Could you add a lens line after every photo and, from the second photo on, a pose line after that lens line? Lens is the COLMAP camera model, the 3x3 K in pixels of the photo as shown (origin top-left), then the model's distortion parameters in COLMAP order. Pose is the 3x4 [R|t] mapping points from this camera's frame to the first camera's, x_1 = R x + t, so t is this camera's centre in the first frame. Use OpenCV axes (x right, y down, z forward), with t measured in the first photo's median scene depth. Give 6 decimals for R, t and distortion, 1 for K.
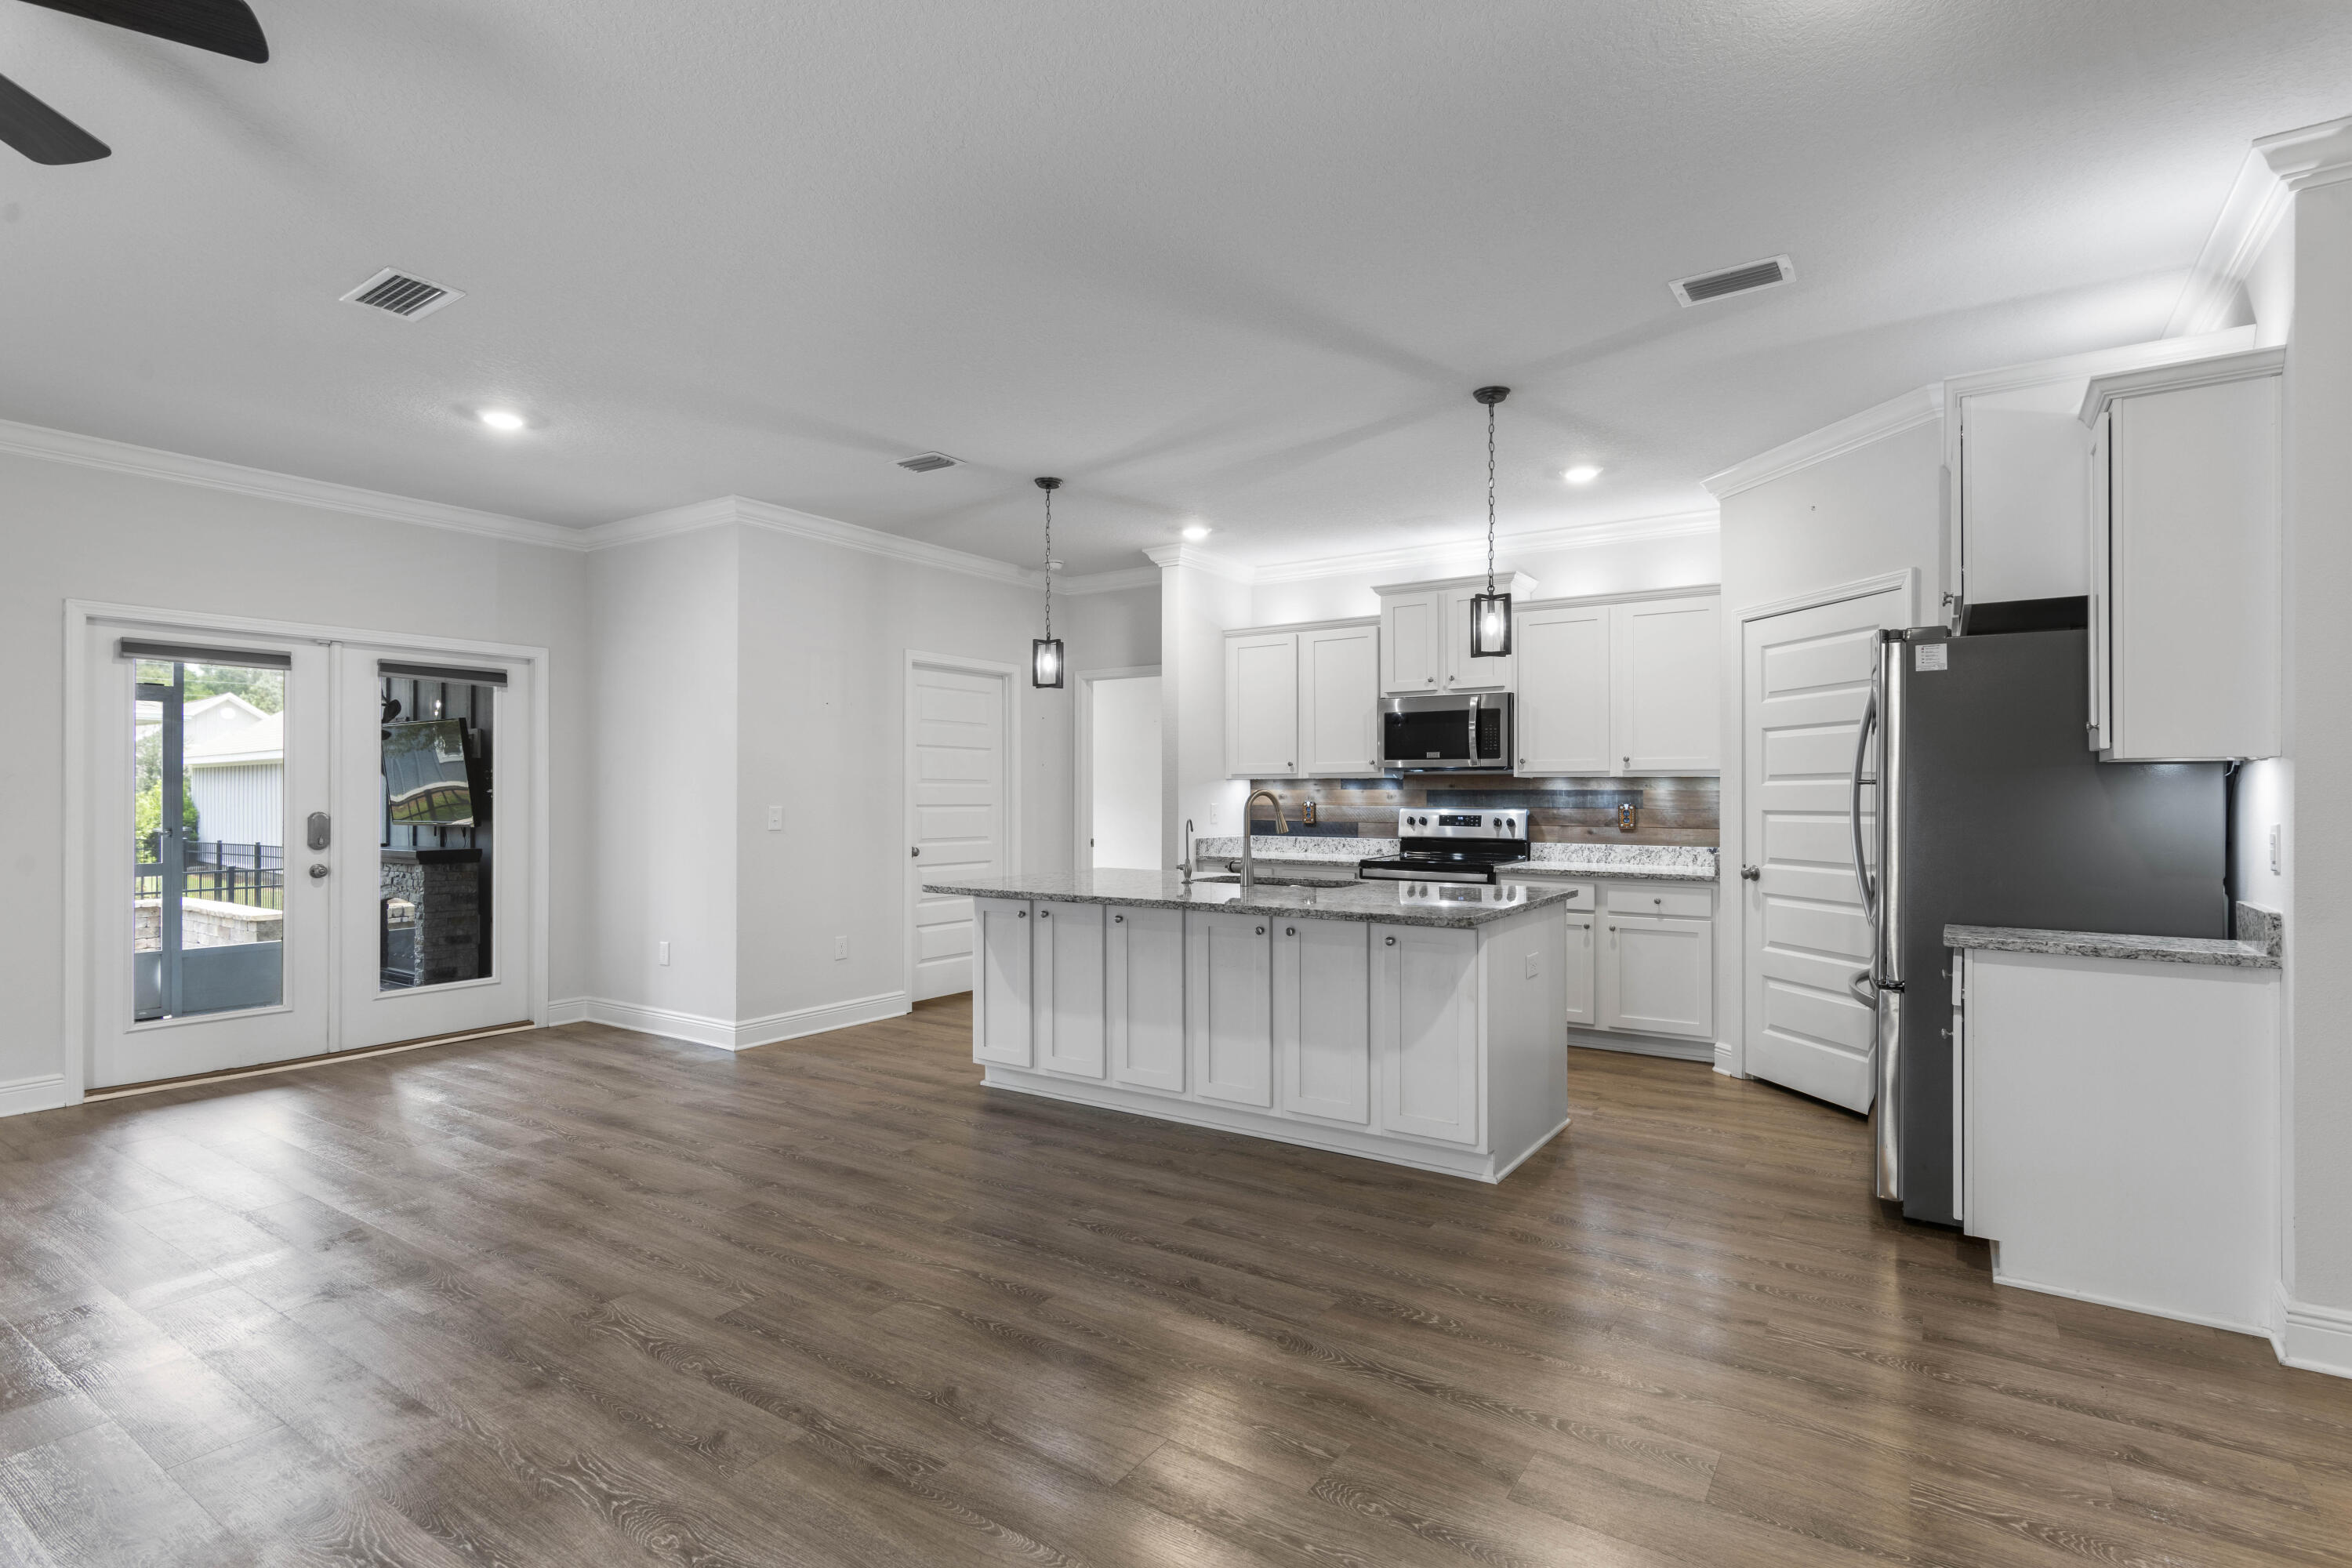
lens RADIAL K [[1138.3, 0, 1184.3], [0, 1138.3, 796.0], [0, 0, 1]] dist [0.005648, 0.000533]
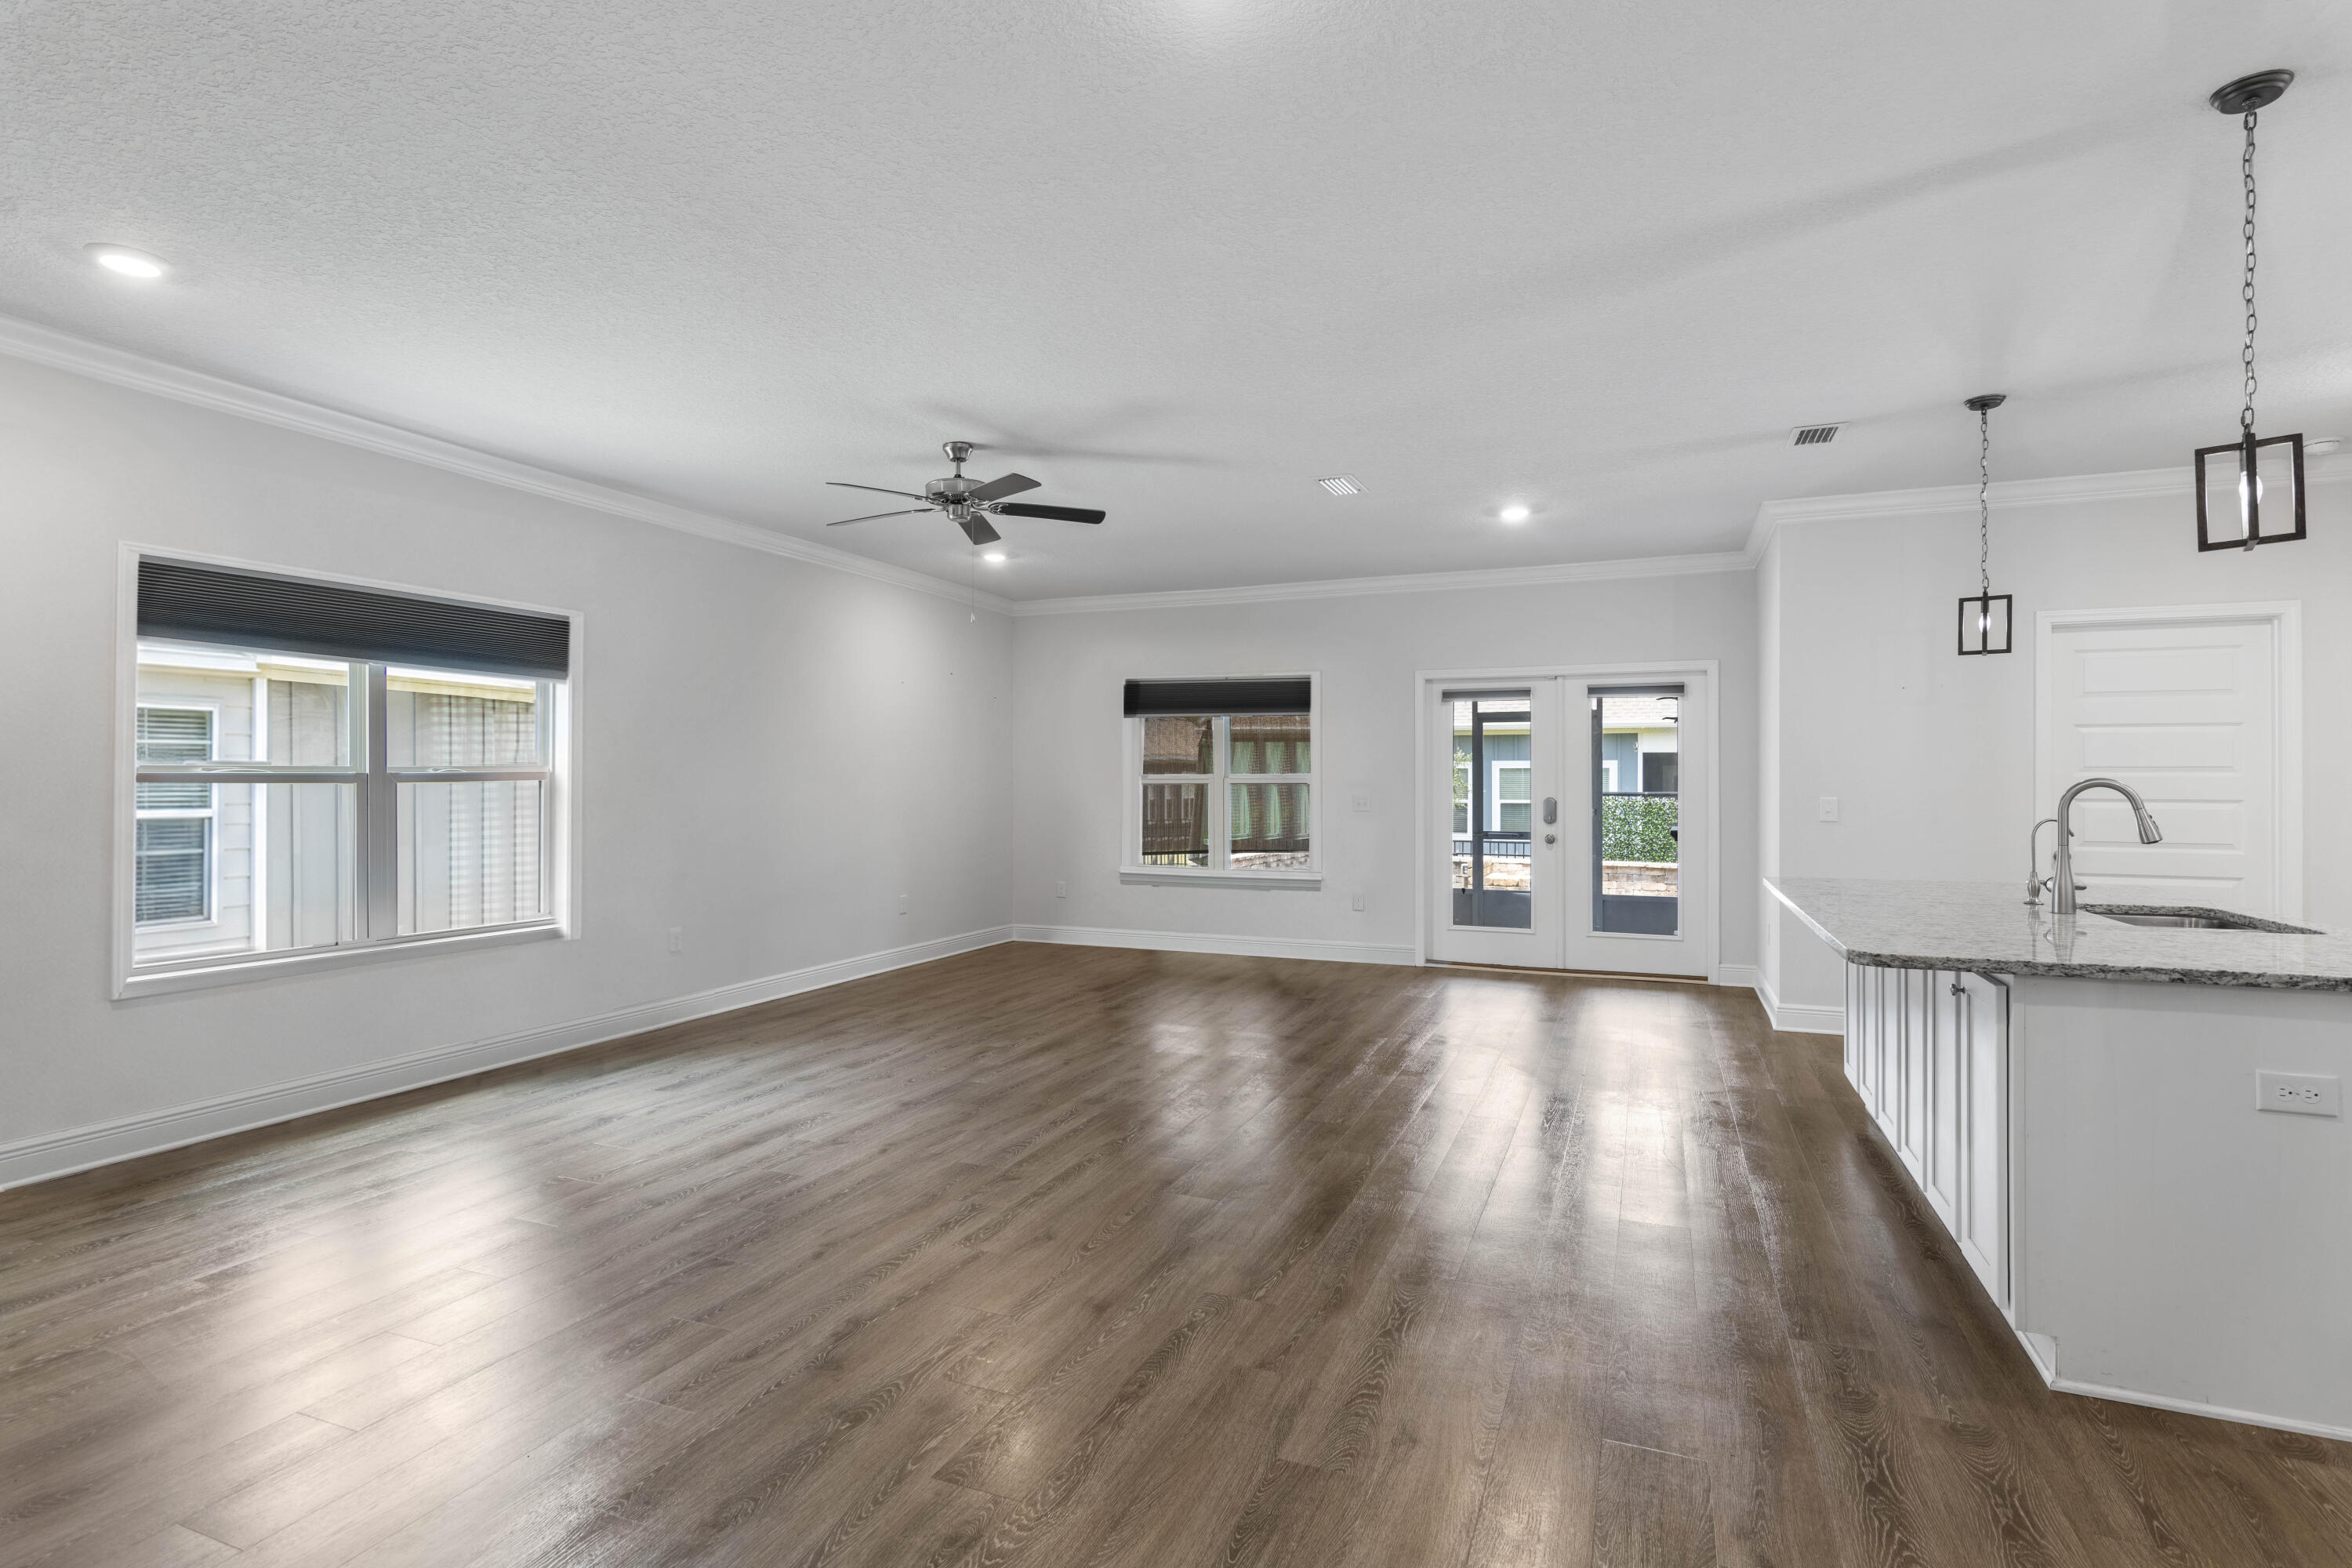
lens RADIAL K [[1153.0, 0, 1188.3], [0, 1153.0, 793.8], [0, 0, 1]] dist [0.009653, 0.000837]
pose [[0.206895, 0.007614, -0.978333, 0.498419], [-0.003827, 0.999968, 0.006973, 0.001162], [0.978356, 0.002301, 0.206918, 0.236943]]
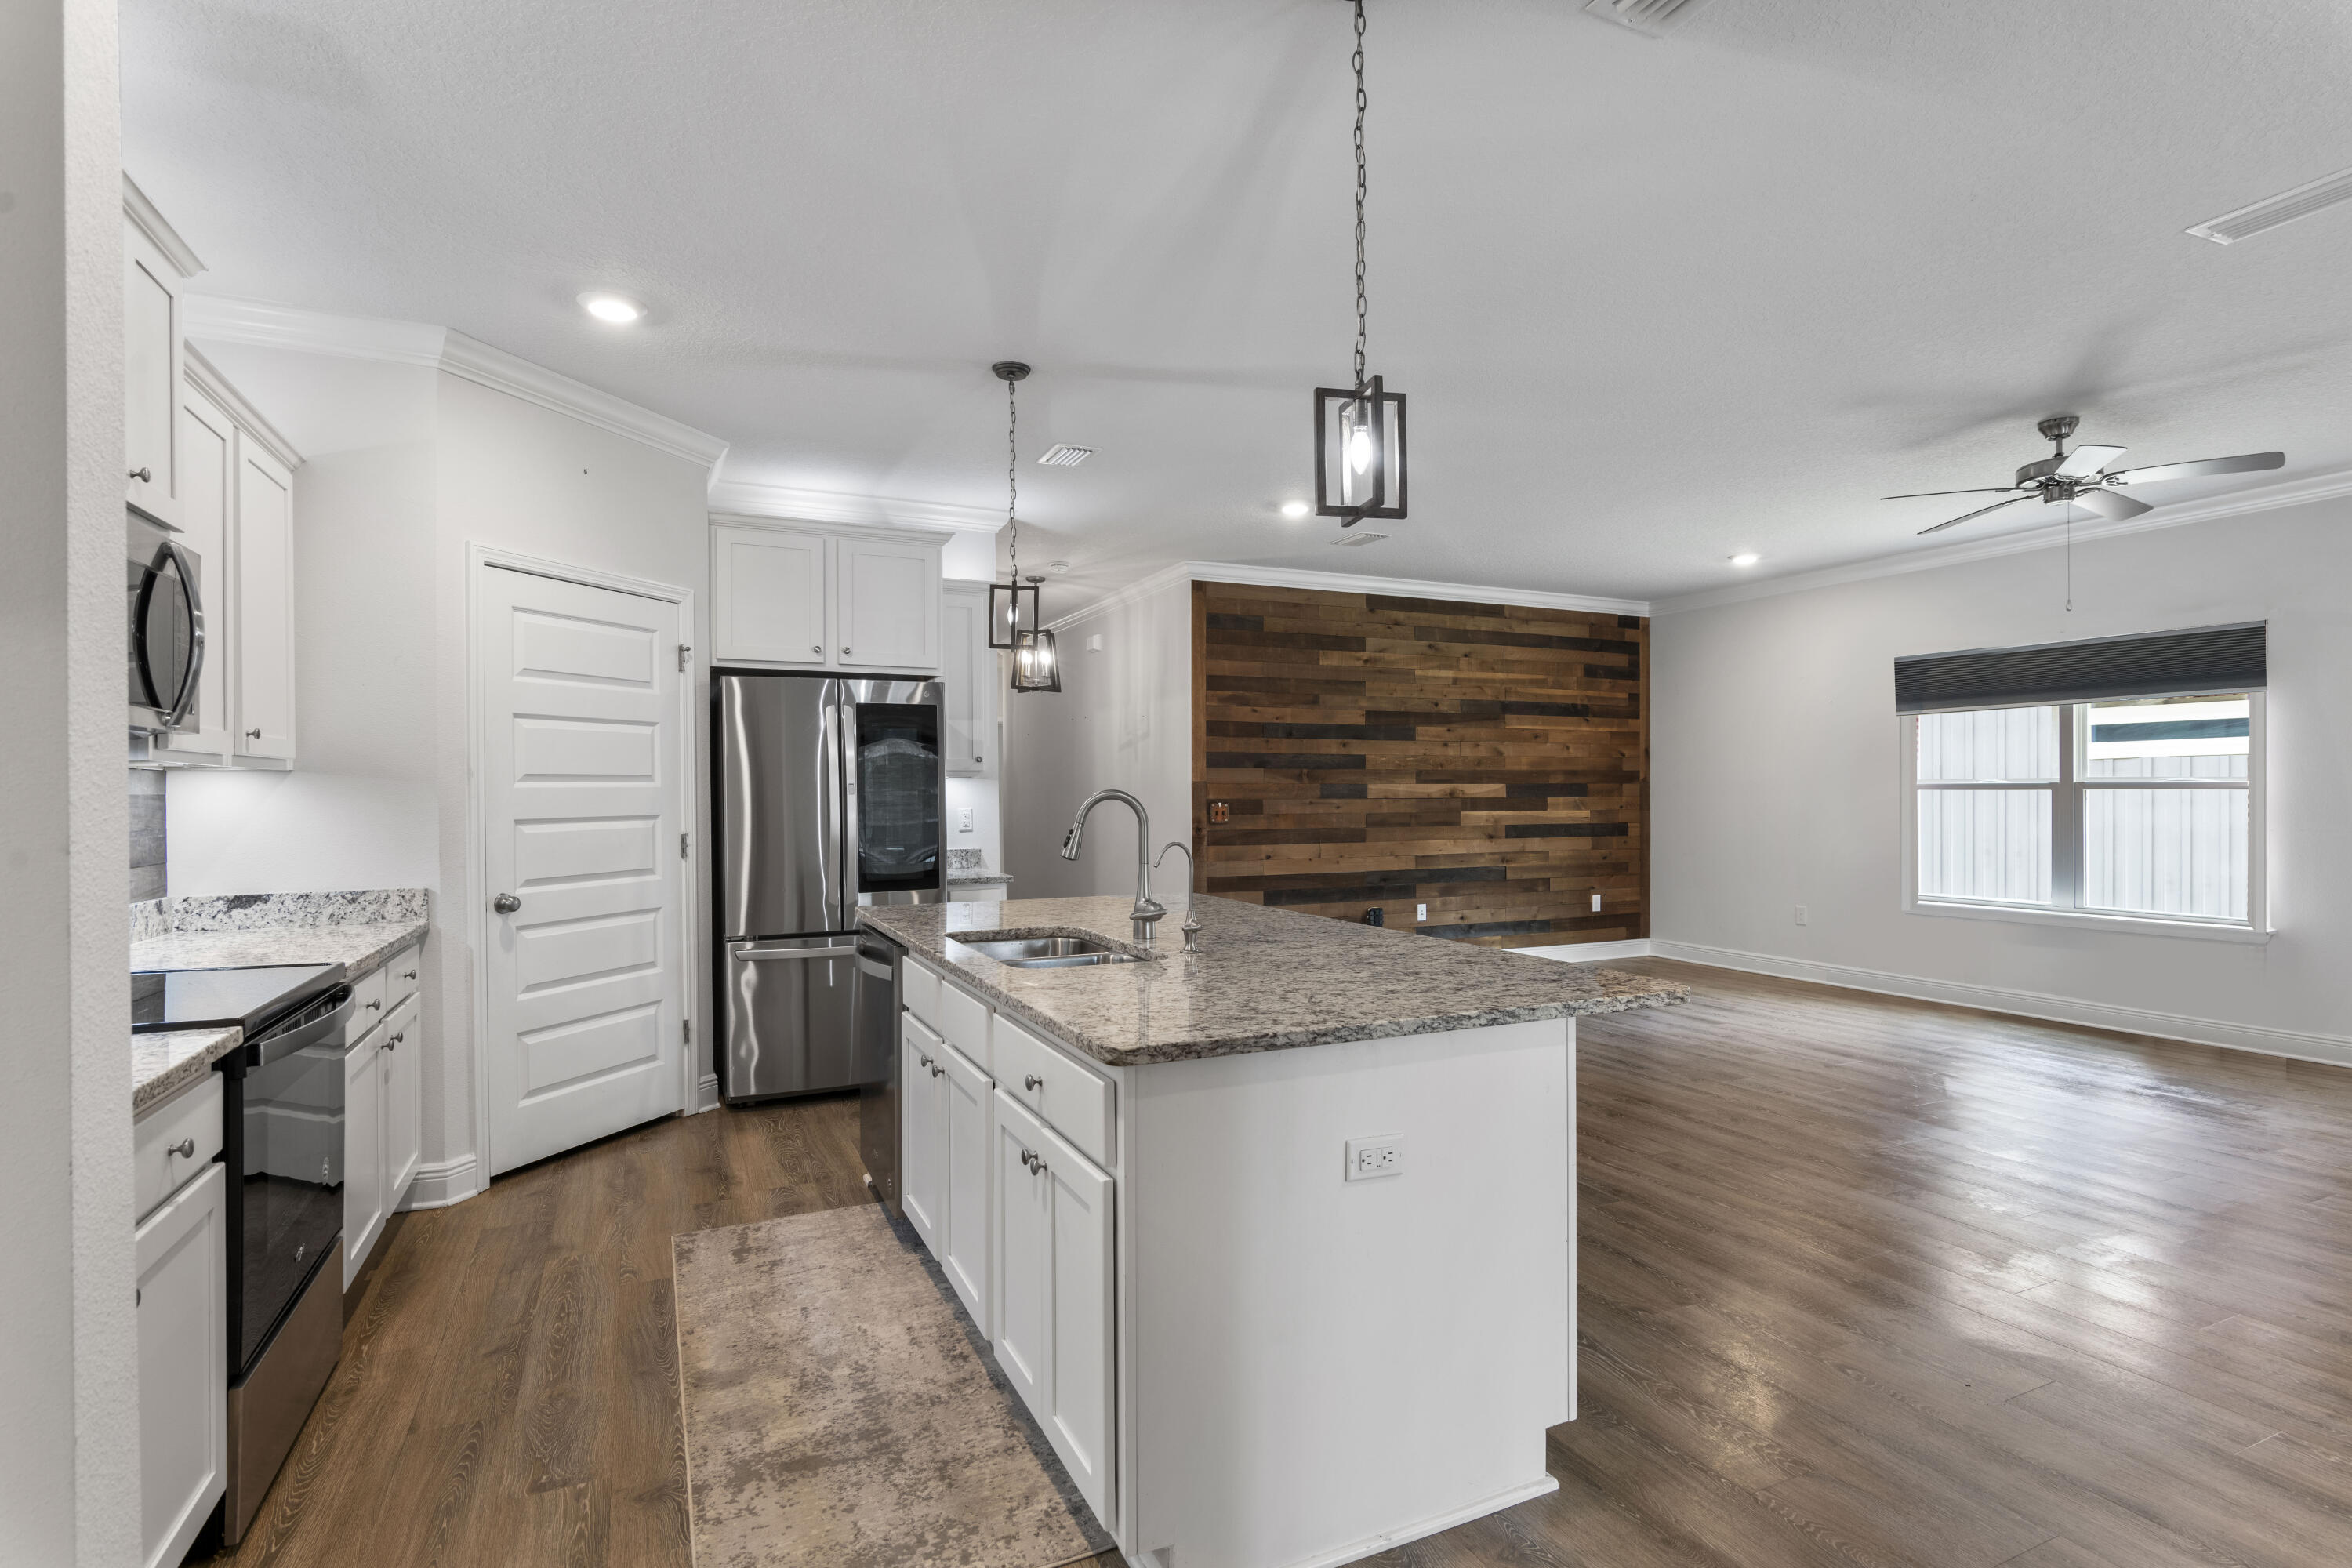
lens RADIAL K [[1153.0, 0, 1188.3], [0, 1153.0, 793.8], [0, 0, 1]] dist [0.009653, 0.000837]
pose [[-0.856285, 0.002120, 0.516499, -0.233309], [0.005315, 0.999975, 0.004708, -0.004857], [-0.516476, 0.006776, -0.856275, 1.173610]]
